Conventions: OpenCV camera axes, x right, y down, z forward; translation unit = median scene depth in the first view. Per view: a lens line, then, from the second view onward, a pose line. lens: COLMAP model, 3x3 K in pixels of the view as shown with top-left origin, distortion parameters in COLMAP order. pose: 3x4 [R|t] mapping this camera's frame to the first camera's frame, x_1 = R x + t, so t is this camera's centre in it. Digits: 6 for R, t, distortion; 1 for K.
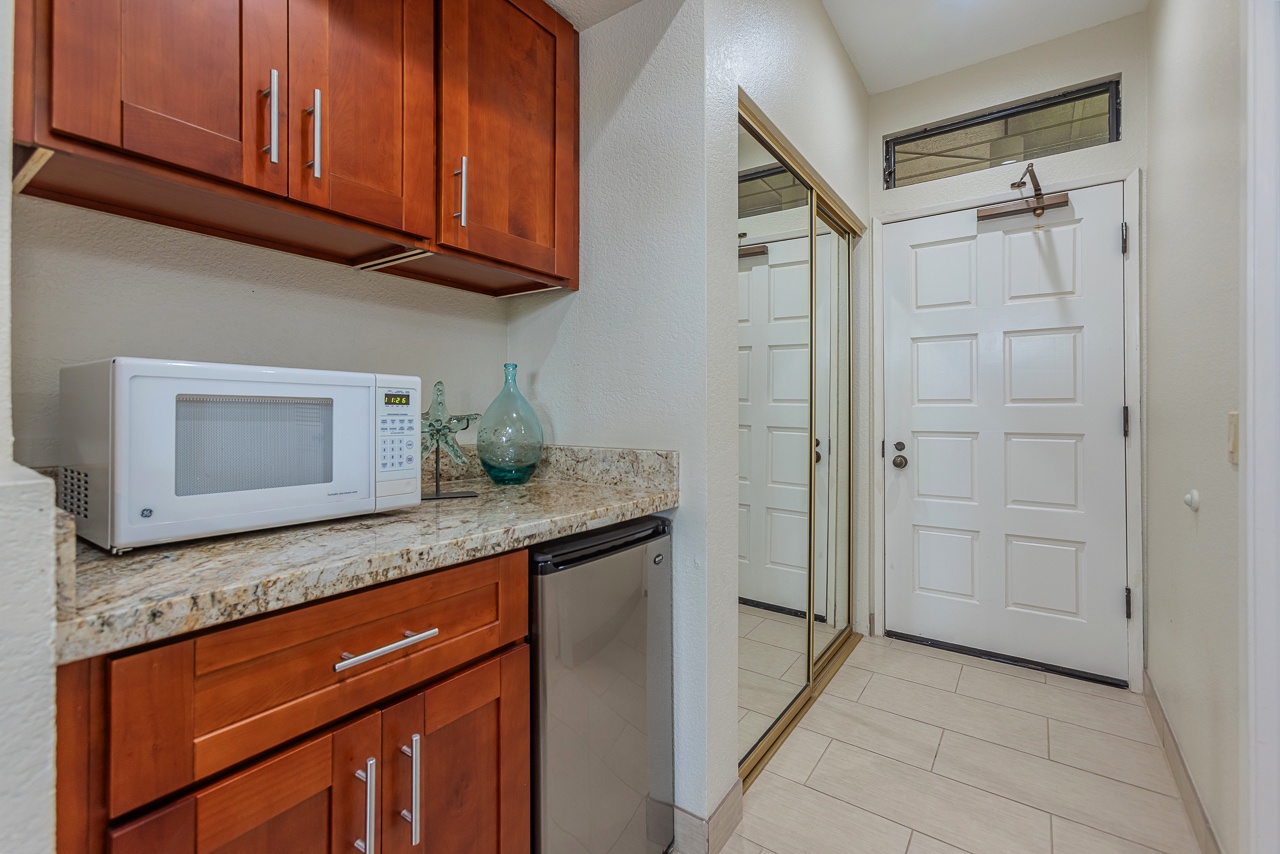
lens RADIAL K [[583.0, 0, 656.8], [0, 583.0, 381.1], [0, 0, 1]] dist [0.004959, 0.000210]
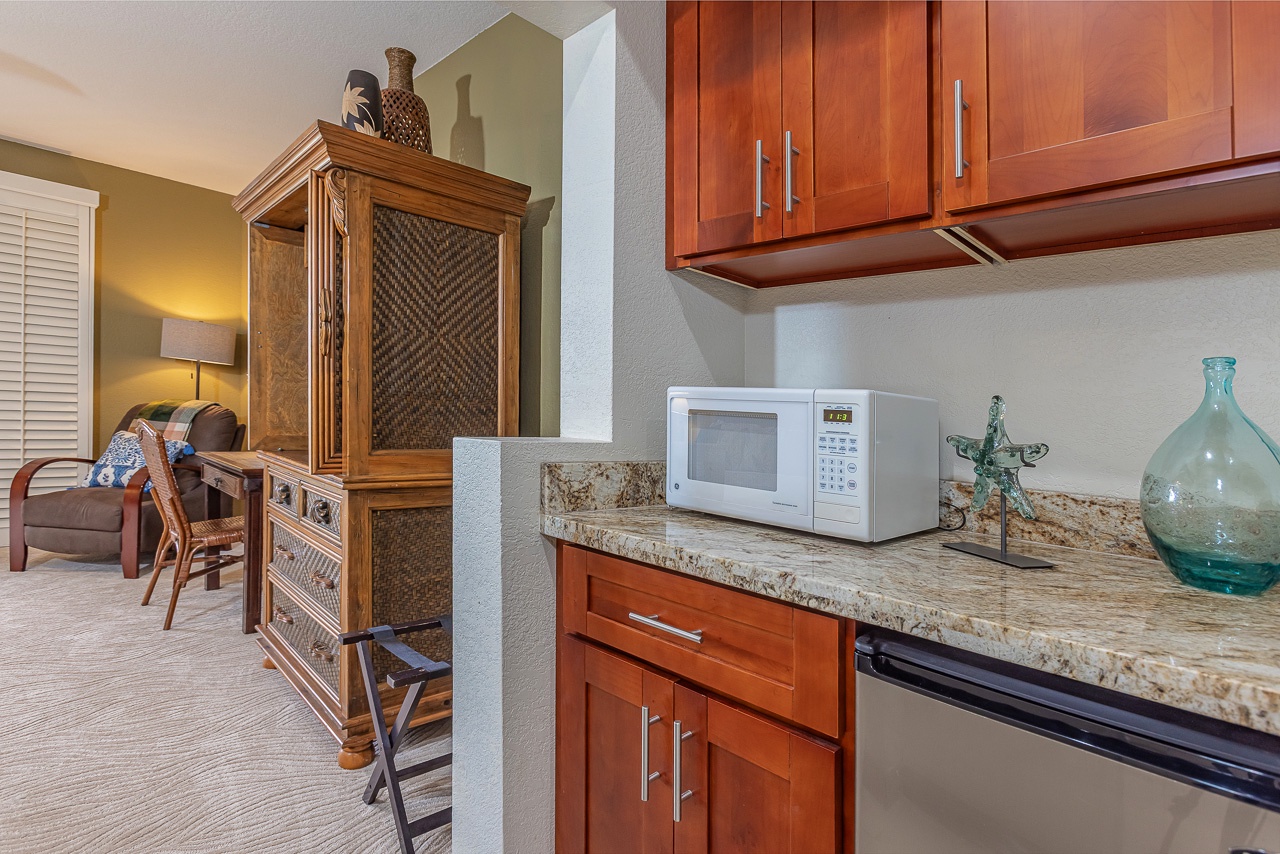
lens RADIAL K [[620.9, 0, 642.6], [0, 620.9, 426.1], [0, 0, 1]] dist [-0.001400, 0.000471]
pose [[-0.151738, 0.002863, -0.988417, 0.564510], [-0.003833, 0.999987, 0.003485, 0.046117], [0.988413, 0.004317, -0.151725, 0.864924]]
